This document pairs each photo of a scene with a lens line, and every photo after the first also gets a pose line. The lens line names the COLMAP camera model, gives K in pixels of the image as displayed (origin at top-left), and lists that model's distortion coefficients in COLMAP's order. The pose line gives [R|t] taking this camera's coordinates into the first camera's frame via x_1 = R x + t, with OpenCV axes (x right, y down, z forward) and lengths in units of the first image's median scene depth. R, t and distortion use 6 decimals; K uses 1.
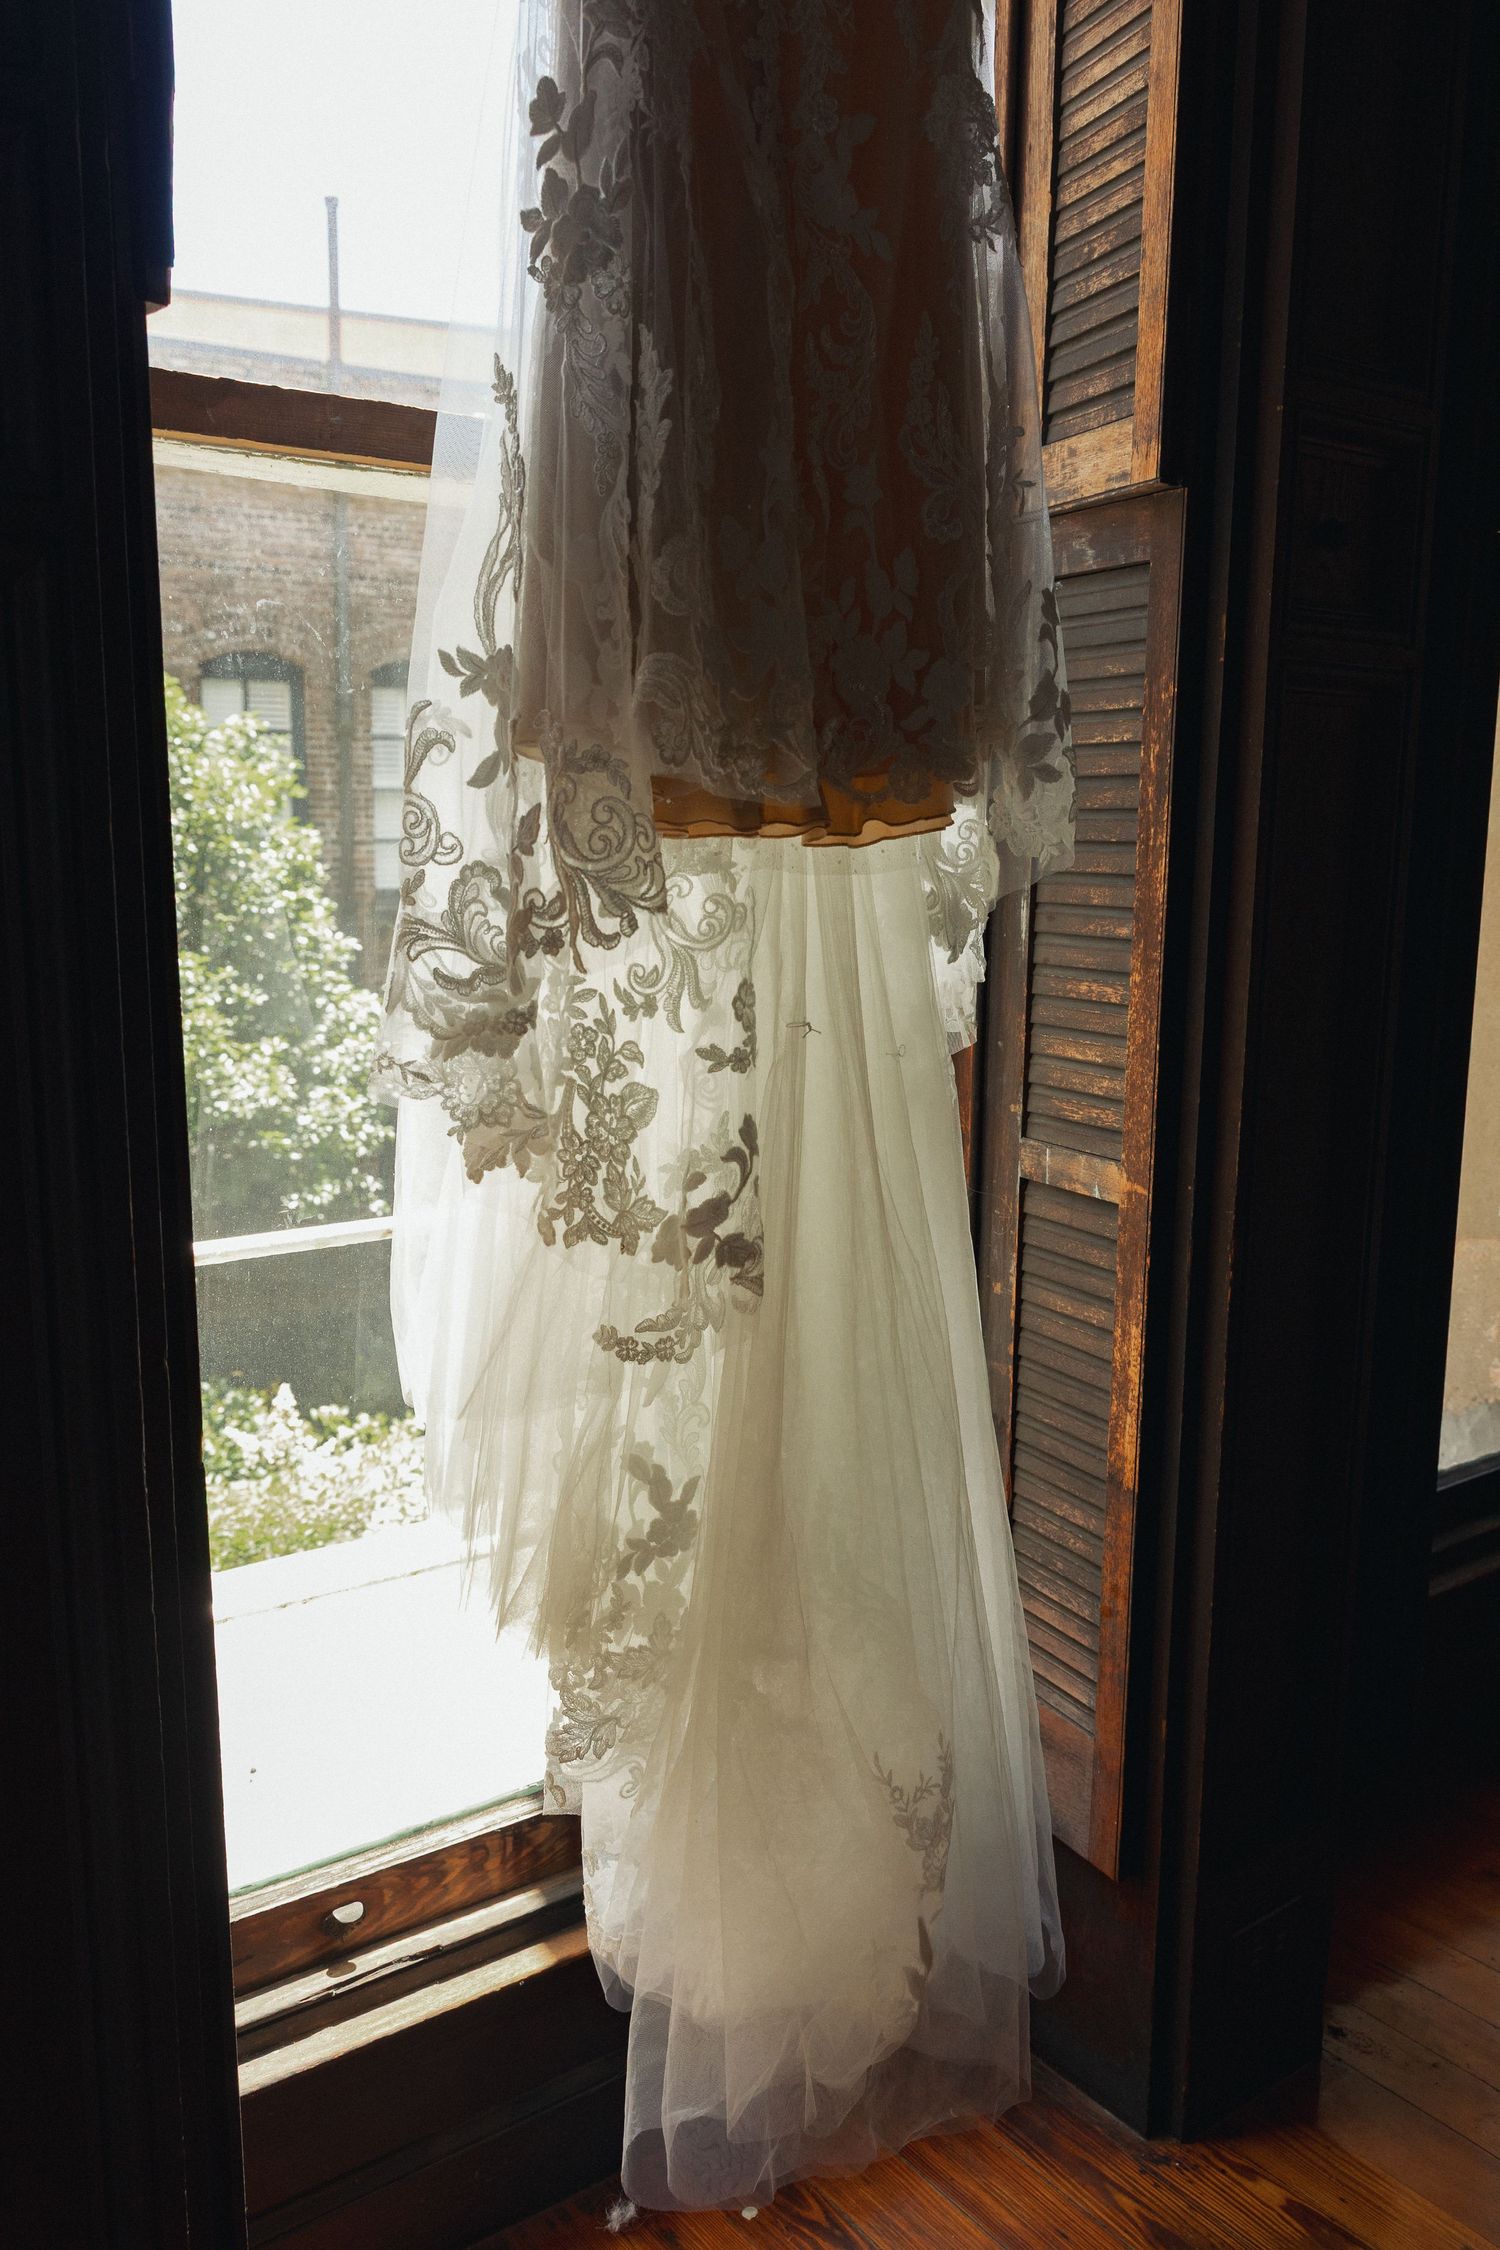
lens RADIAL K [[1856.8, 0, 750.0], [0, 1856.8, 1125.0], [0, 0, 1]] dist [0.011607, 0.002802]
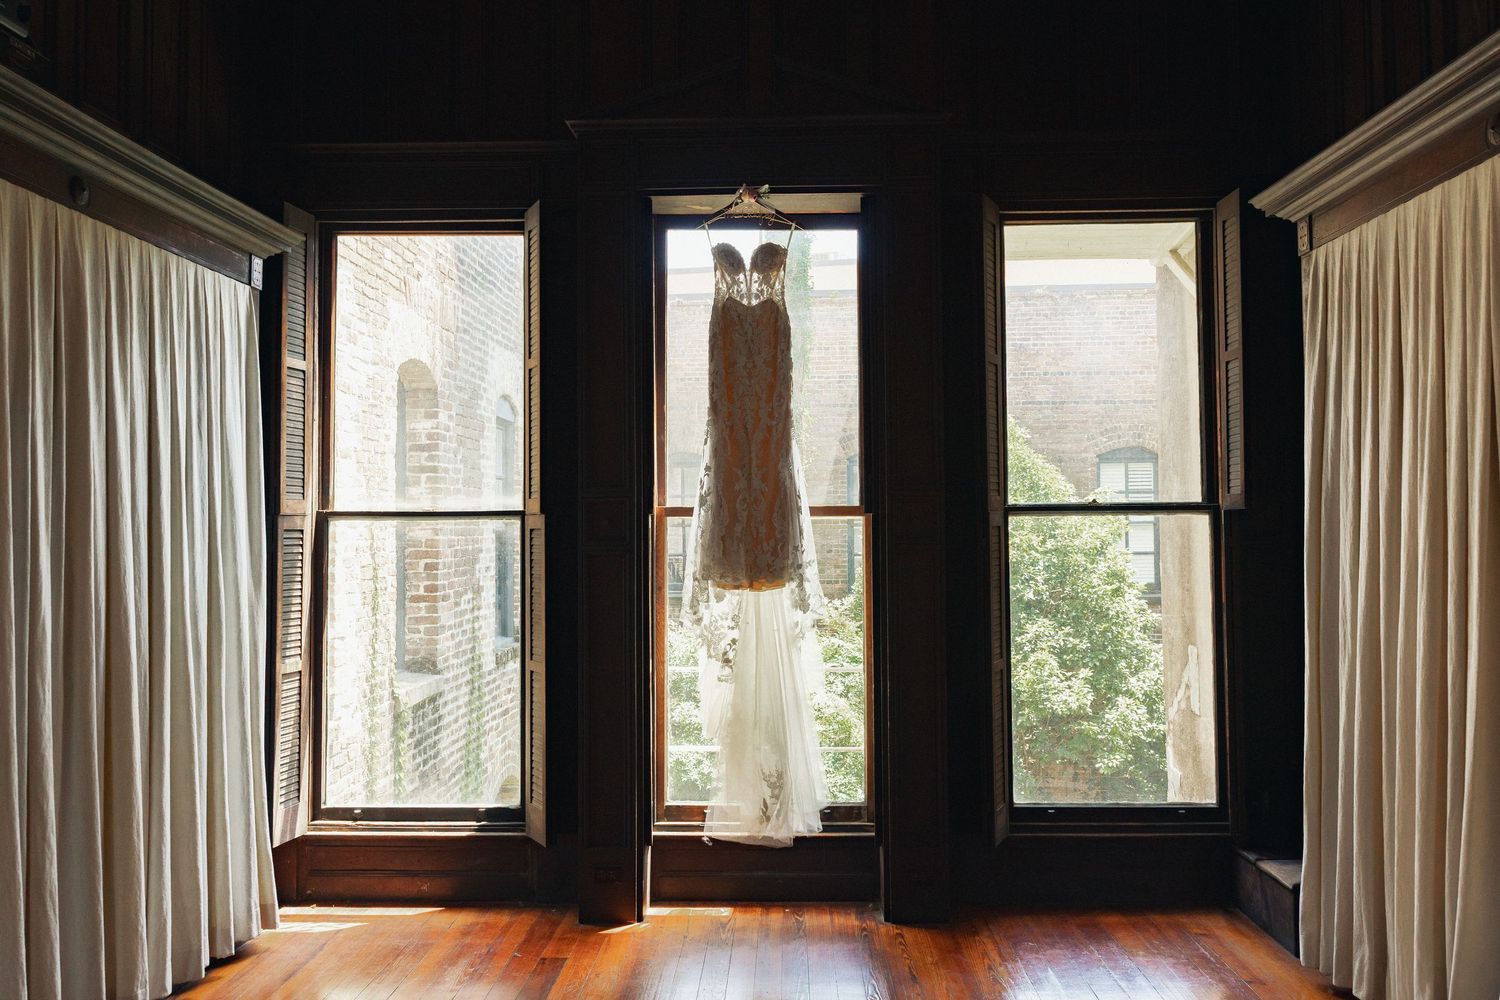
lens RADIAL K [[1159.5, 0, 750.0], [0, 1159.5, 500.0], [0, 0, 1]] dist [0.009513, -0.003470]
pose [[0.822901, -0.012311, -0.568052, 1.413665], [-0.099277, 0.981271, -0.165082, 0.111129], [0.559445, 0.192240, 0.806266, -1.319495]]
